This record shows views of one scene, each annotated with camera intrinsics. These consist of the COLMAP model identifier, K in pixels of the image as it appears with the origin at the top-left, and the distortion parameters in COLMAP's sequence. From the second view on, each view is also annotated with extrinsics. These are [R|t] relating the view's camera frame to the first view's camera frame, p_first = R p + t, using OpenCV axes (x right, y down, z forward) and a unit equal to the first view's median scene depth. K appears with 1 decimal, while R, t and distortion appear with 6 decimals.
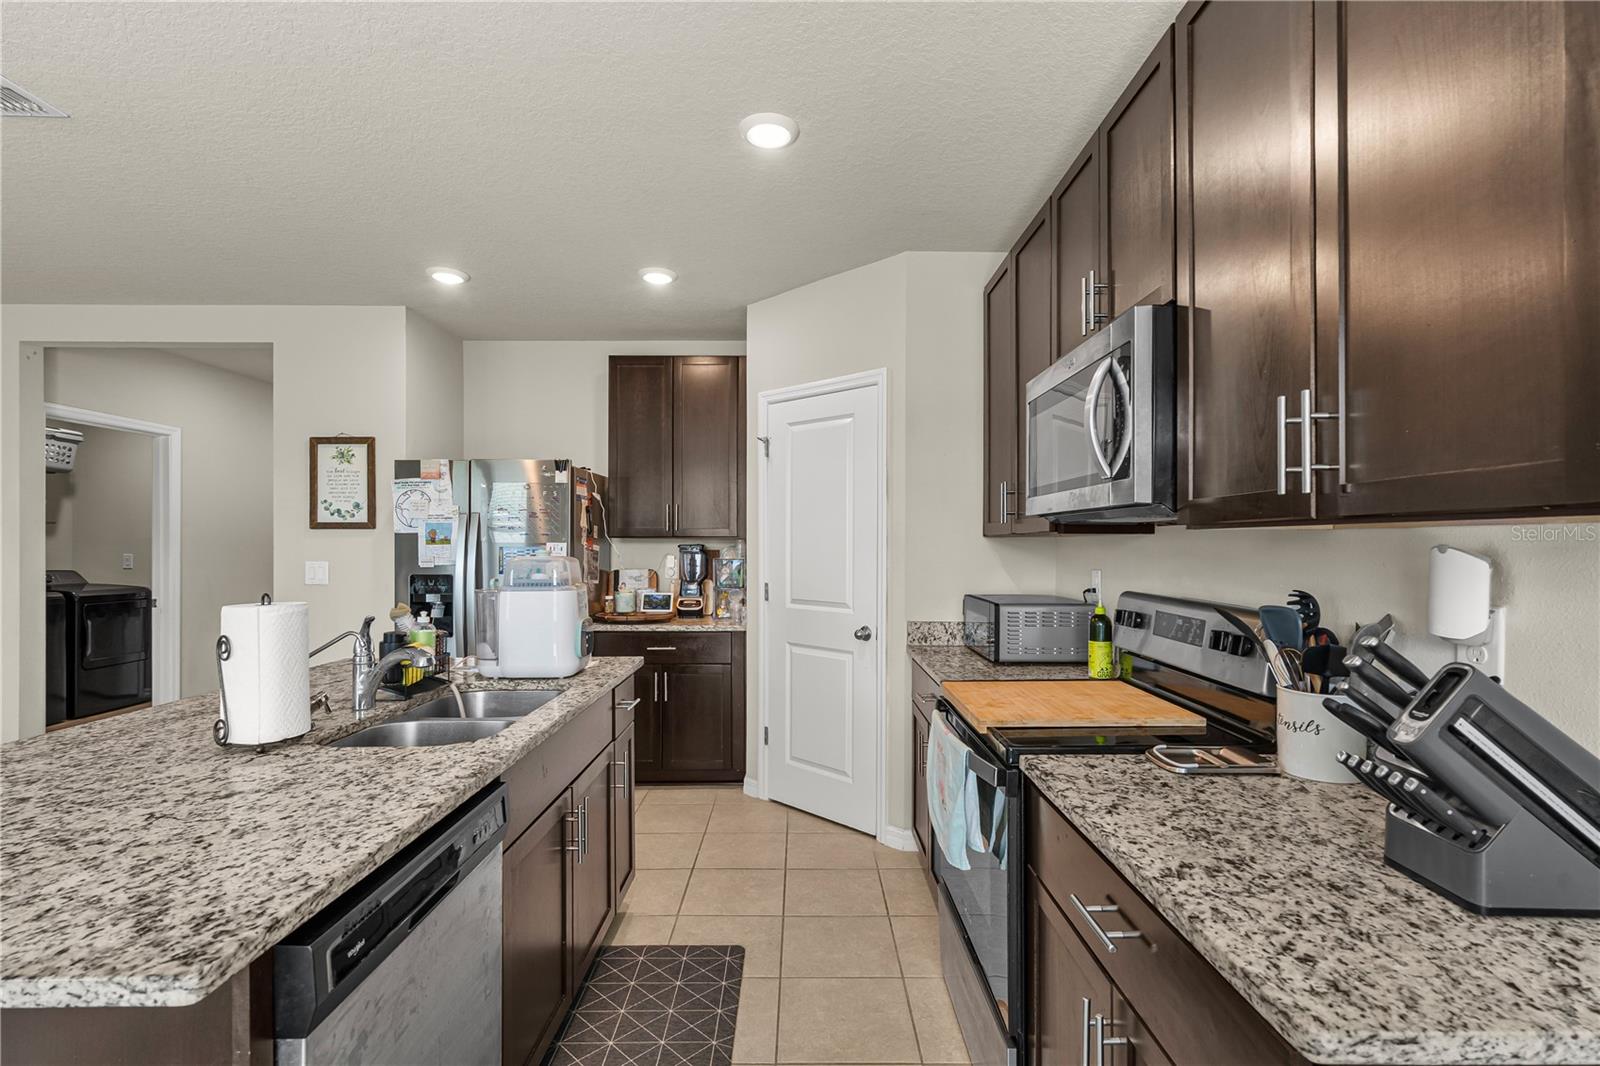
lens RADIAL K [[733.1, 0, 802.2], [0, 733.1, 540.0], [0, 0, 1]] dist [0.001982, 0.000456]
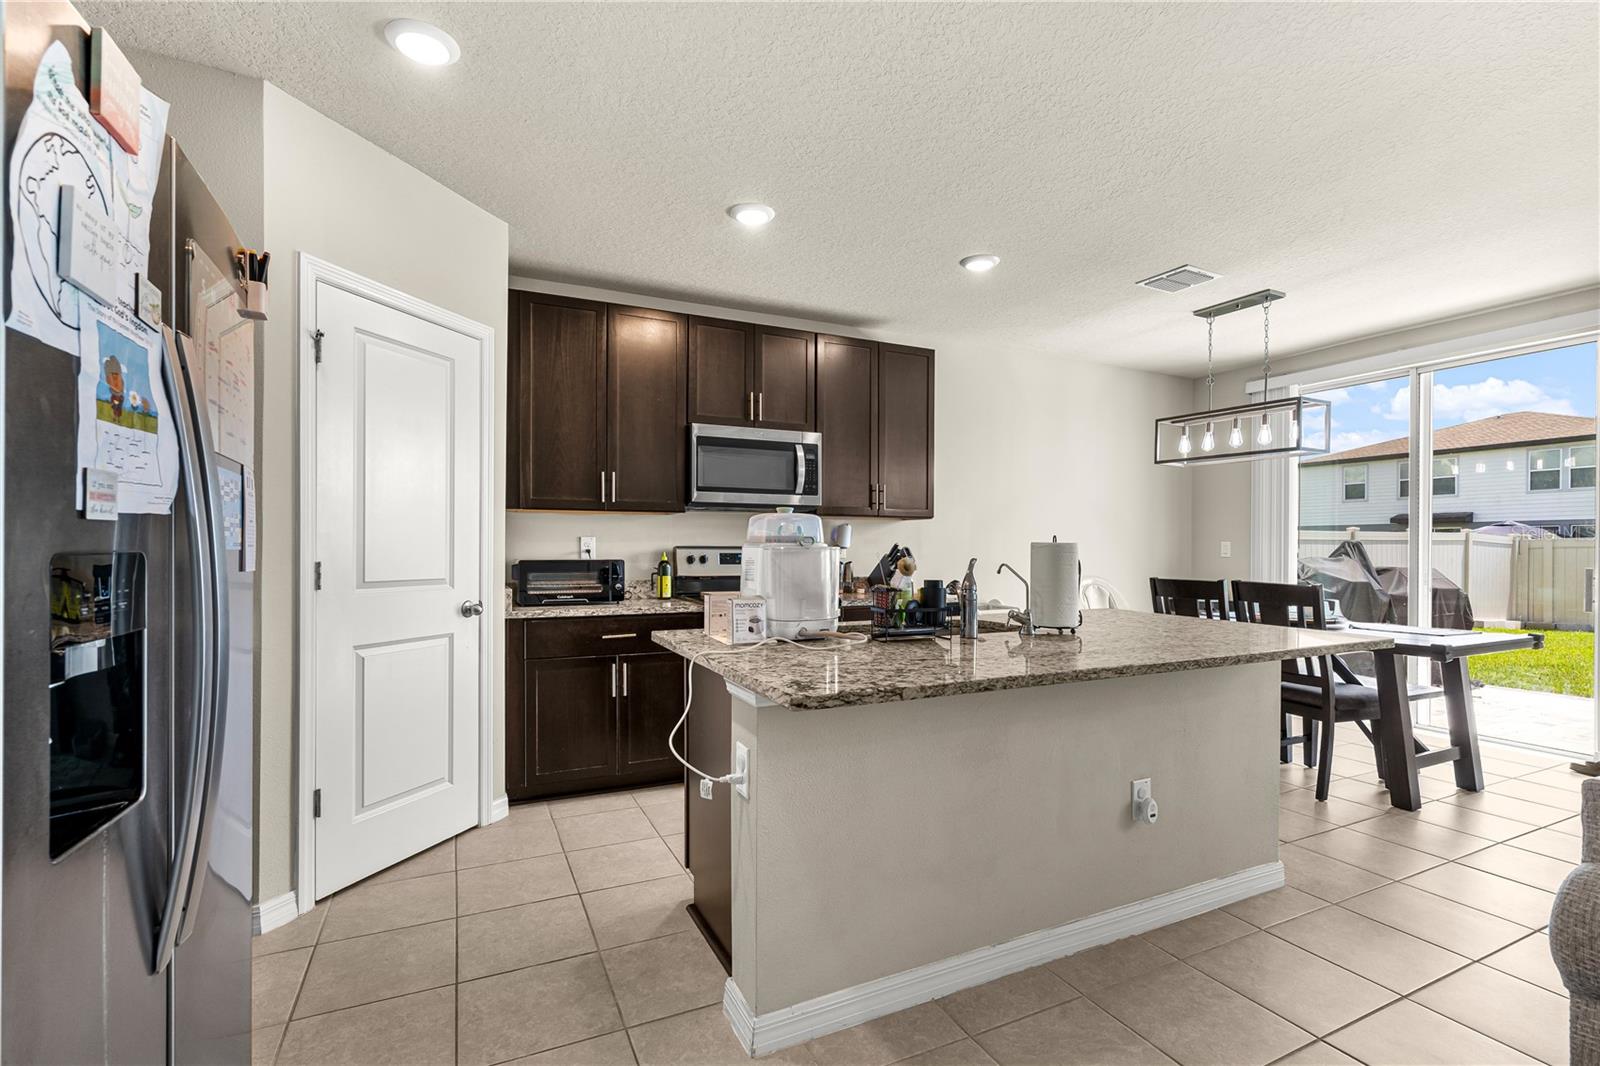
lens RADIAL K [[733.1, 0, 813.8], [0, 733.1, 551.8], [0, 0, 1]] dist [0.001982, 0.000456]
pose [[-0.435081, -0.009886, 0.900337, -0.805848], [-0.010342, 0.999929, 0.005982, 0.042353], [-0.900332, -0.006709, -0.435152, 0.900920]]
